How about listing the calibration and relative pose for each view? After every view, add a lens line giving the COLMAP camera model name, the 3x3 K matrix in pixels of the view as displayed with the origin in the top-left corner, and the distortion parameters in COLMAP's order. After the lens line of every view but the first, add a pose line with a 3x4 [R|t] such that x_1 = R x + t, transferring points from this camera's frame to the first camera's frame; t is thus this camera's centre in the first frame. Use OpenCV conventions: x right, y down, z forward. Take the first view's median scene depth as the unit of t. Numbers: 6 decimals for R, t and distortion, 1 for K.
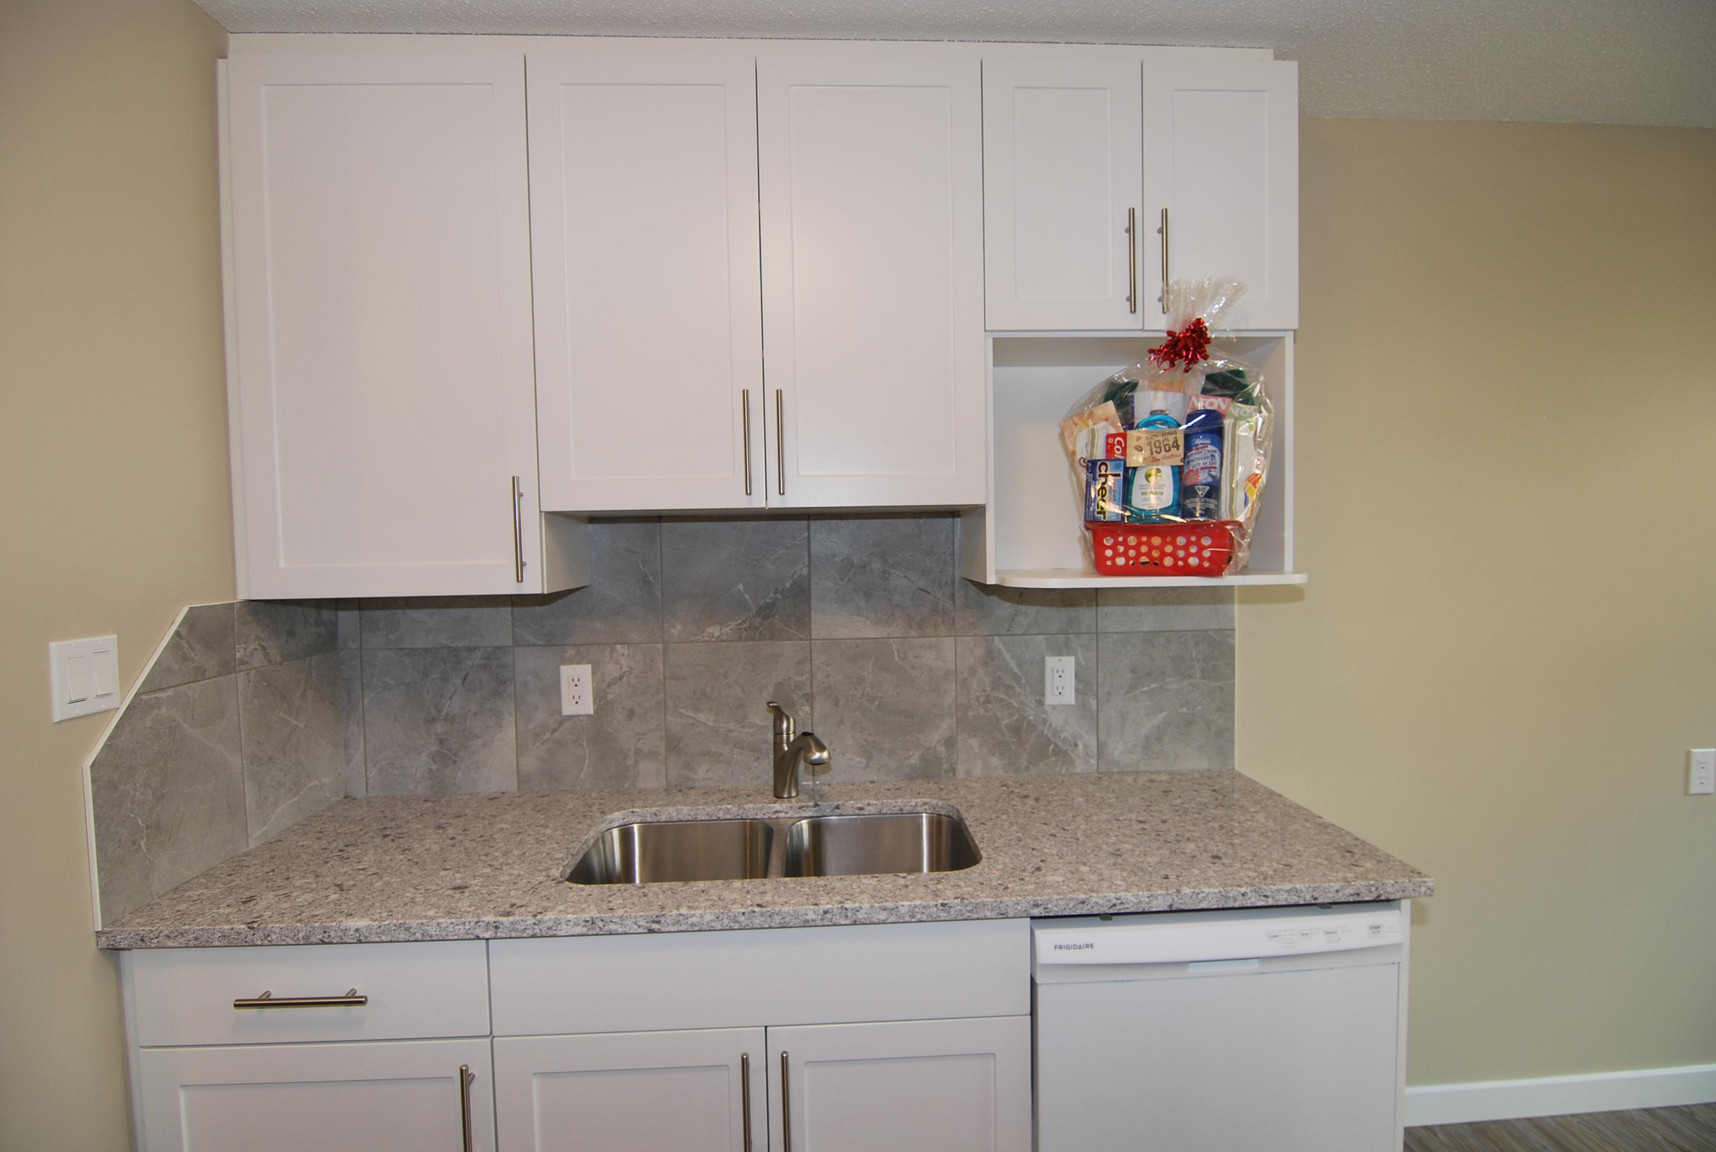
lens RADIAL K [[838.5, 0, 870.6], [0, 838.5, 578.2], [0, 0, 1]] dist [-0.012402, -0.006223]
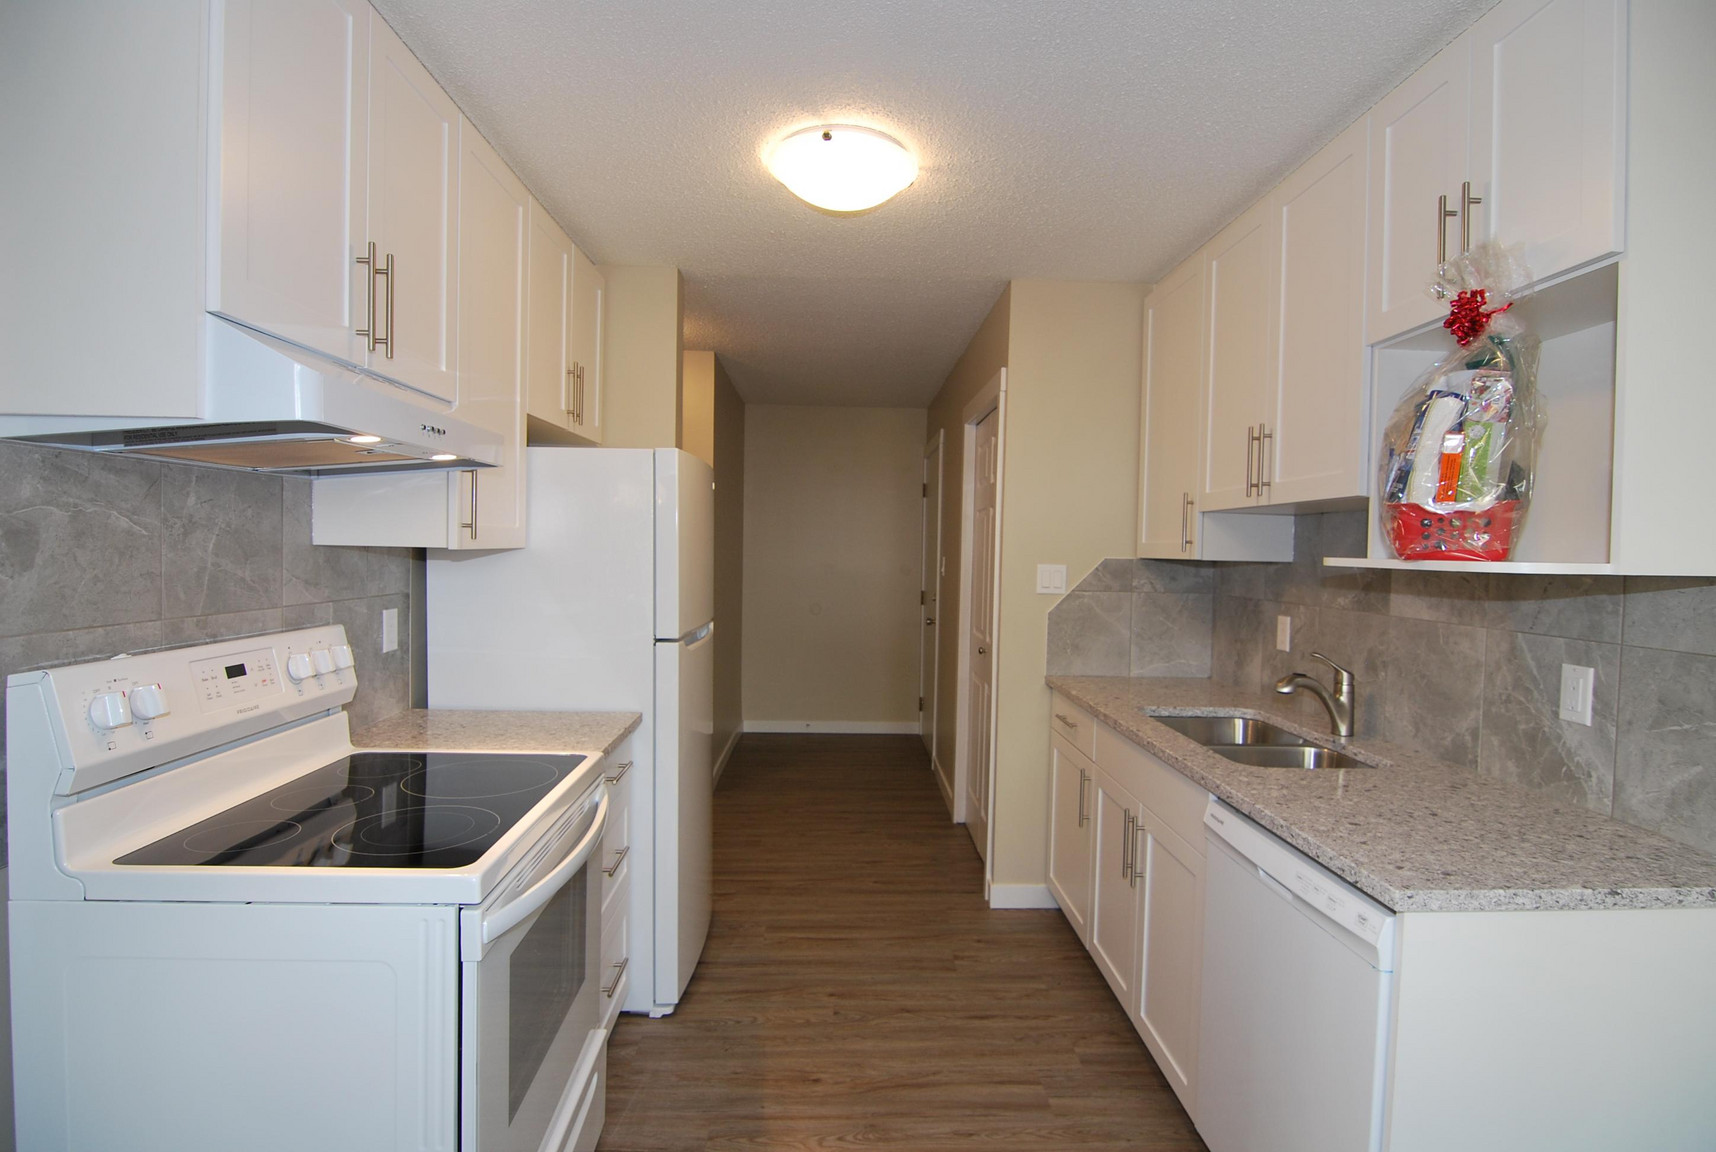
lens RADIAL K [[838.5, 0, 868.5], [0, 838.5, 576.5], [0, 0, 1]] dist [-0.012402, -0.006223]
pose [[-0.014846, 0.051299, -0.998573, 1.103467], [-0.066550, 0.996418, 0.052177, 0.006744], [0.997673, 0.067230, -0.011379, 0.287150]]
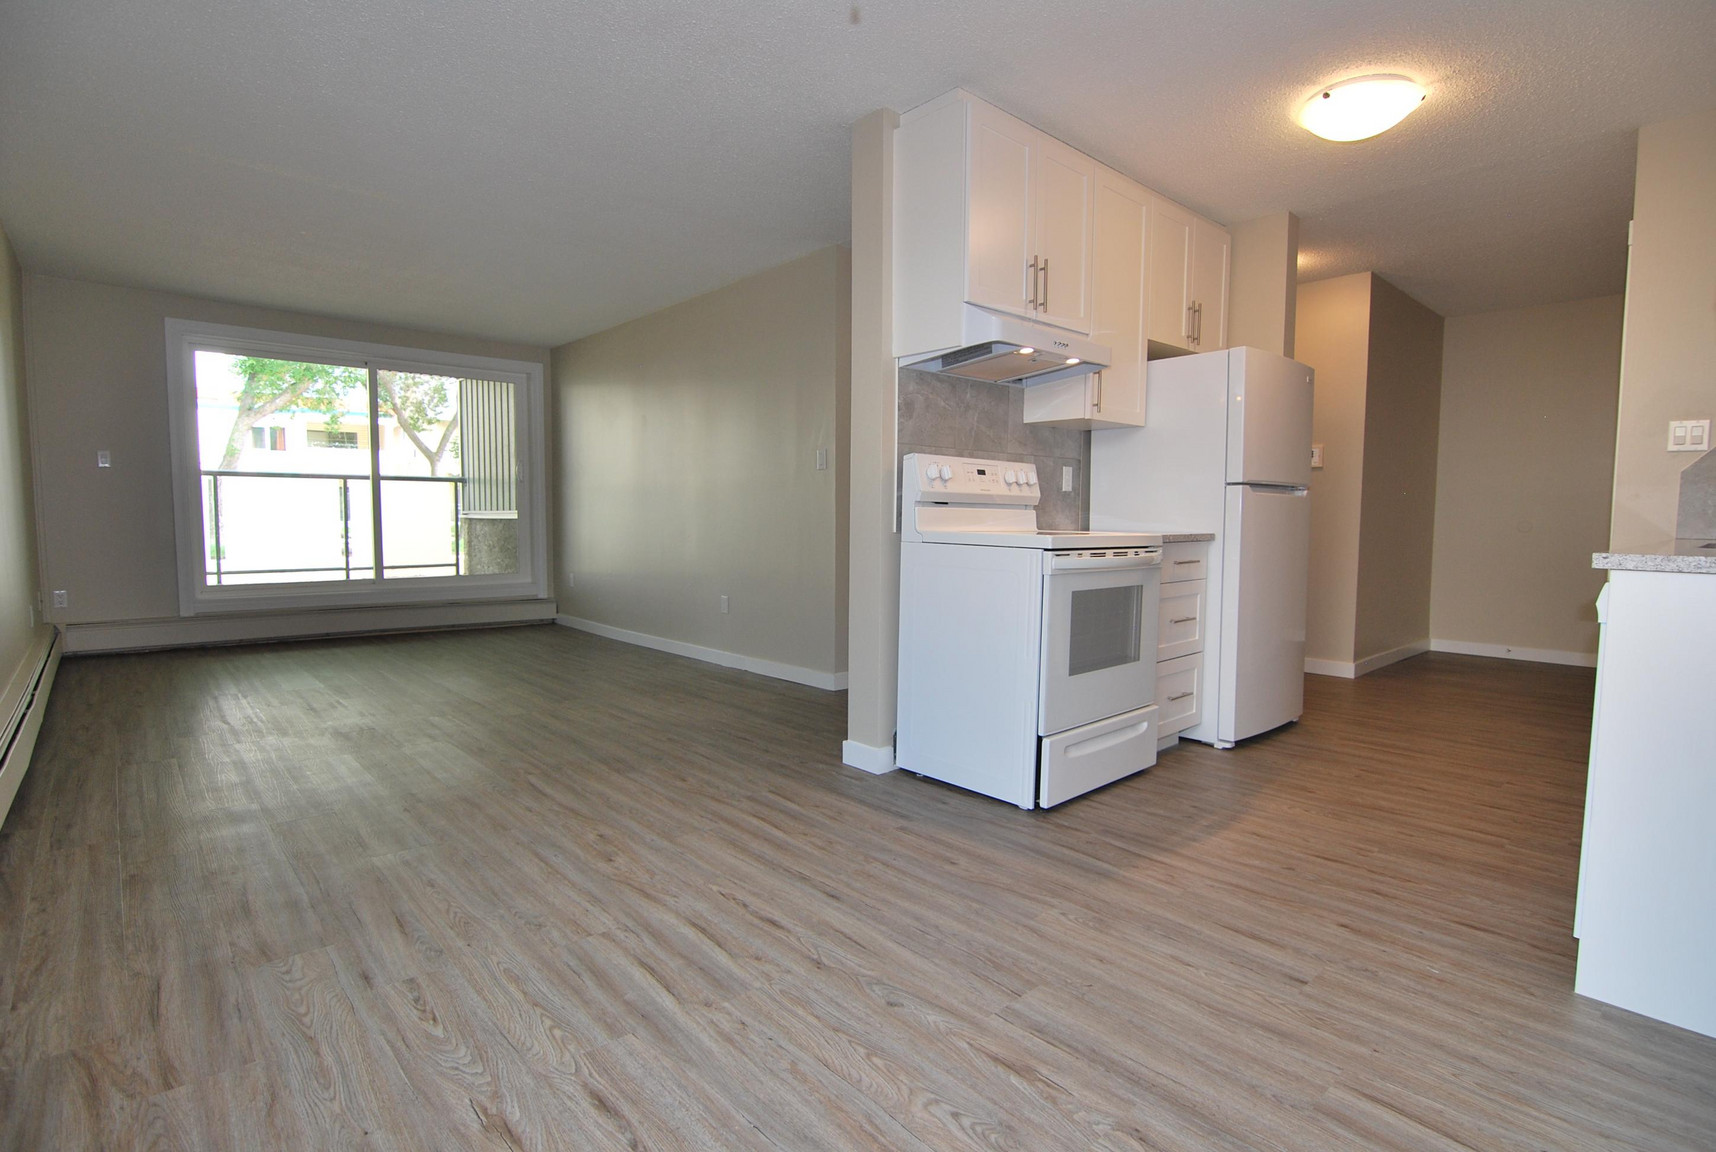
lens RADIAL K [[838.5, 0, 867.9], [0, 838.5, 575.7], [0, 0, 1]] dist [-0.012402, -0.006223]
pose [[-0.776256, 0.058046, -0.627739, 1.607303], [-0.023018, 0.992478, 0.120236, 0.189737], [0.629997, 0.107783, -0.769082, 0.890930]]
